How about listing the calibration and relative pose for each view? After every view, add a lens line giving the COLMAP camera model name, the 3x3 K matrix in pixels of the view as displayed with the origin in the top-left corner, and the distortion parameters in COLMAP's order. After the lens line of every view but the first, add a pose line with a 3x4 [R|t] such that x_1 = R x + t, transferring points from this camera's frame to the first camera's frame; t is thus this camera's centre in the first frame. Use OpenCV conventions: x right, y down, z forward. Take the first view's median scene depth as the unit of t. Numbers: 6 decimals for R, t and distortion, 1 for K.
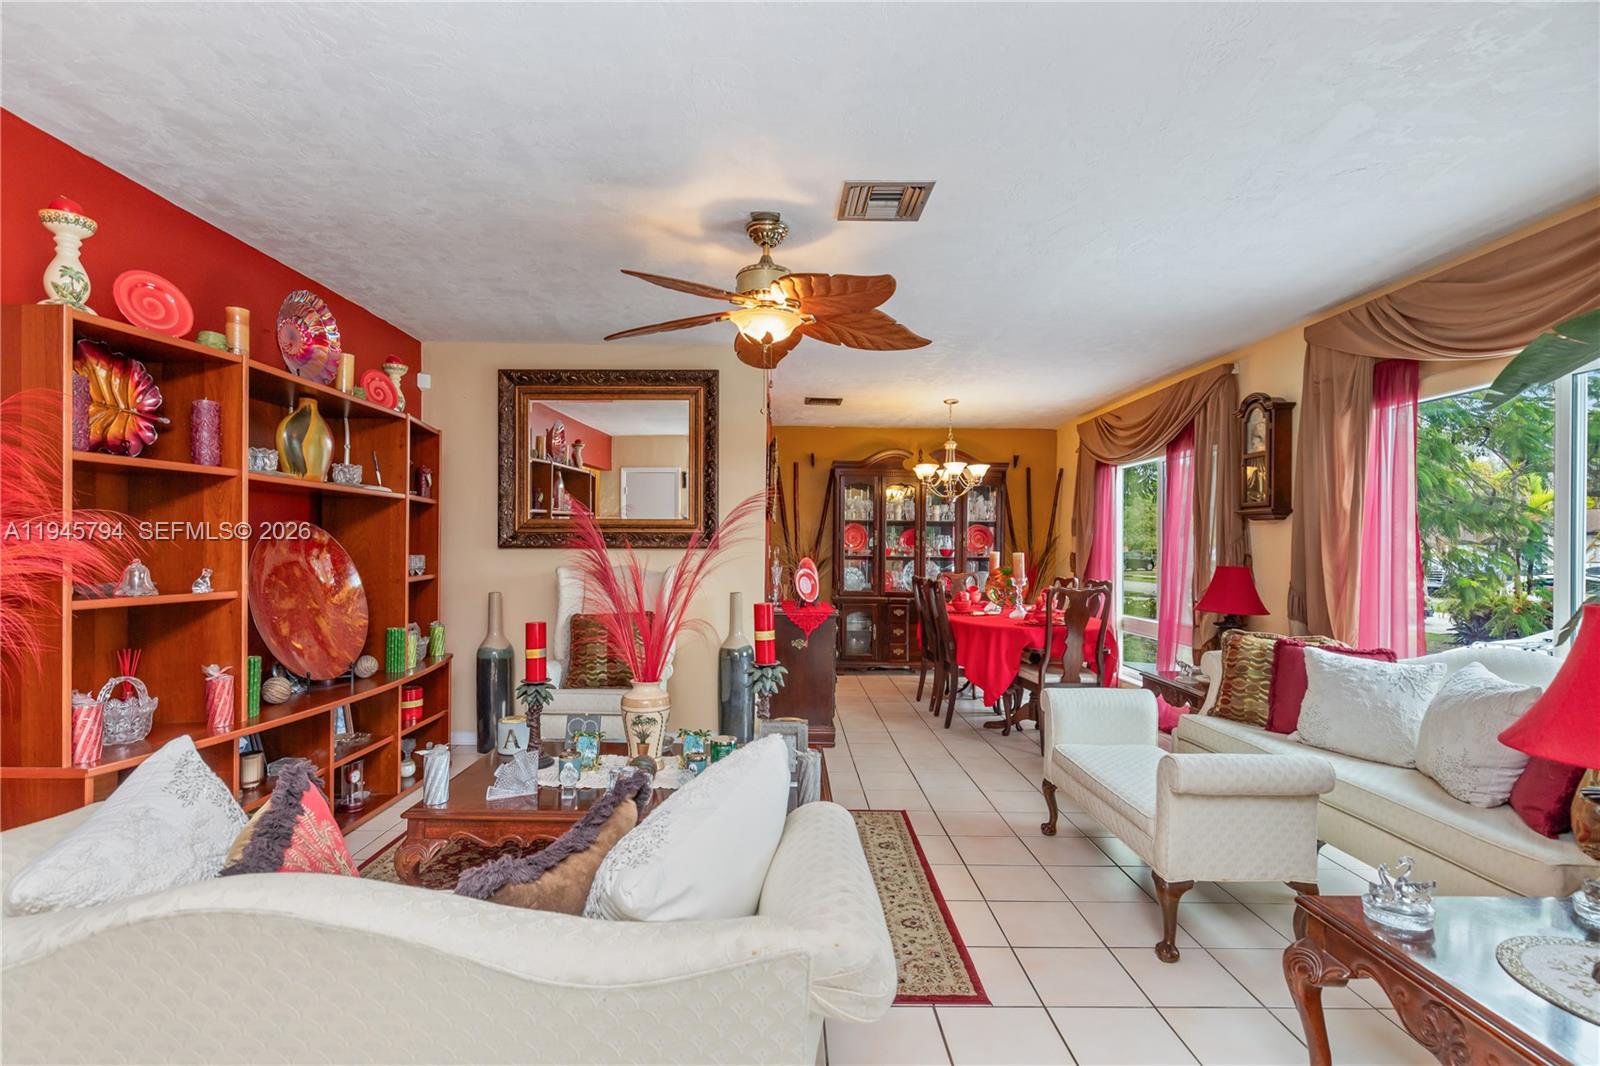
lens RADIAL K [[761.7, 0, 755.5], [0, 761.7, 538.1], [0, 0, 1]] dist [-0.003038, 0.001046]
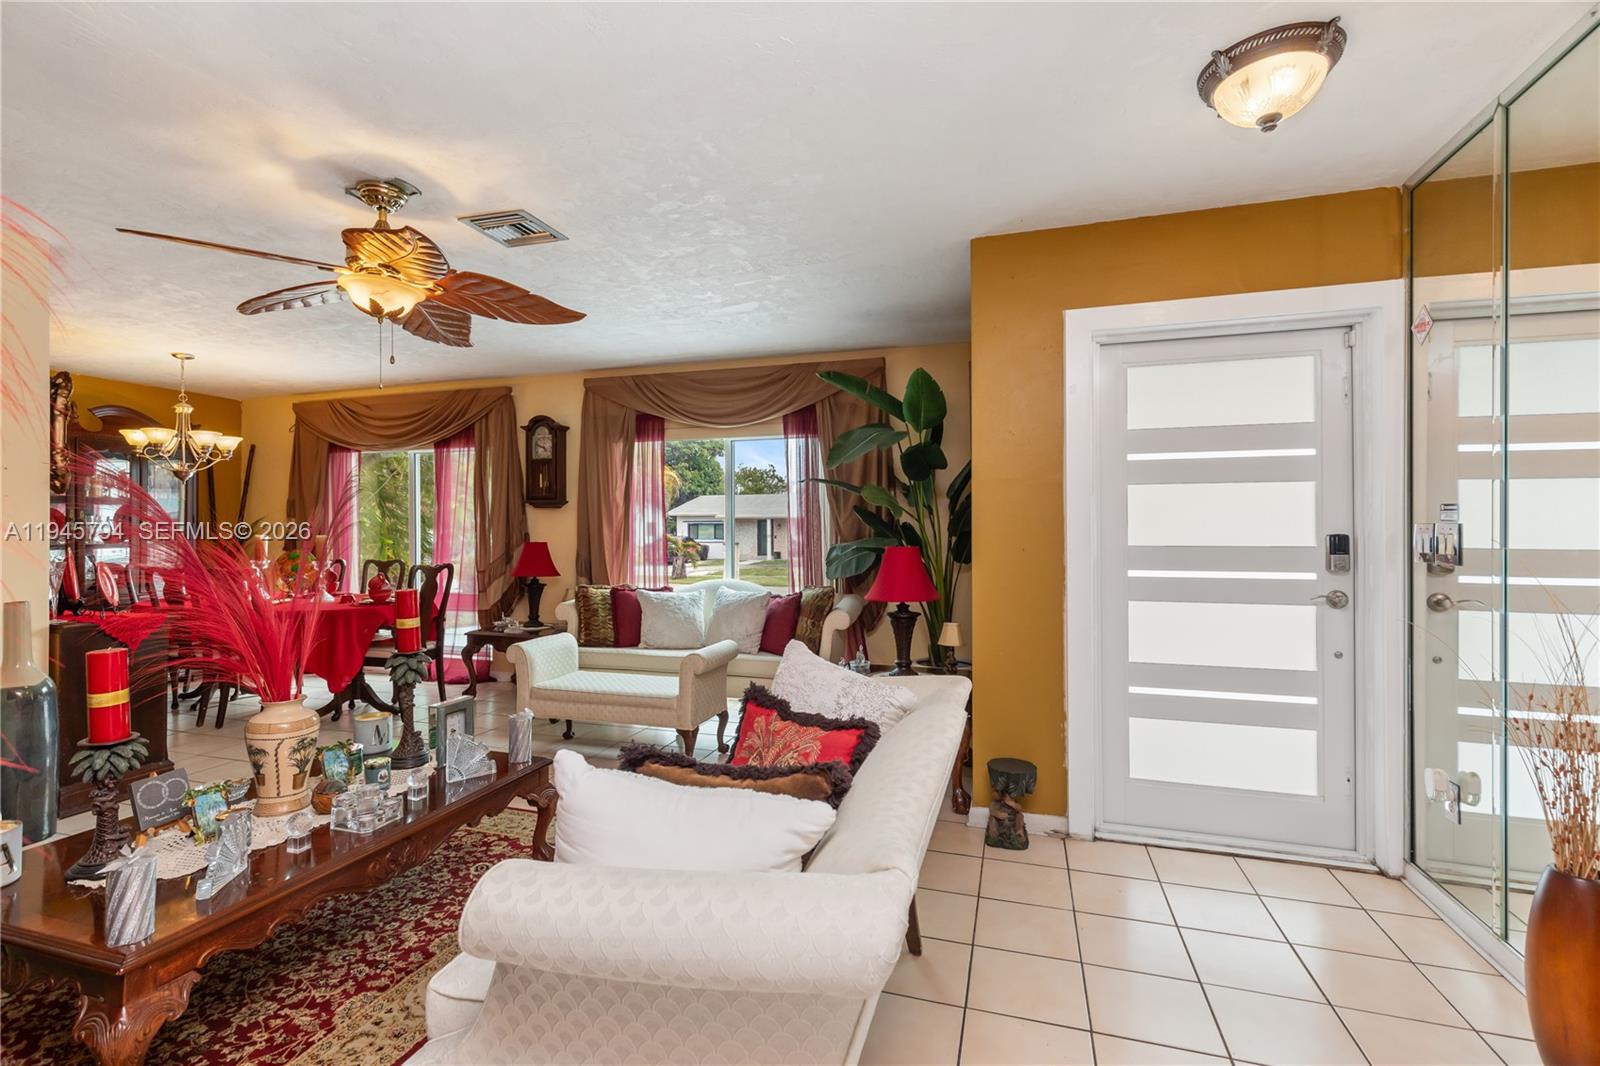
lens RADIAL K [[744.4, 0, 803.1], [0, 744.4, 529.9], [0, 0, 1]] dist [0.005866, -0.001458]
pose [[0.275770, -0.011642, 0.961153, -0.641798], [-0.005705, 0.999889, 0.013748, -0.006502], [-0.961207, -0.009275, 0.275673, 0.217706]]
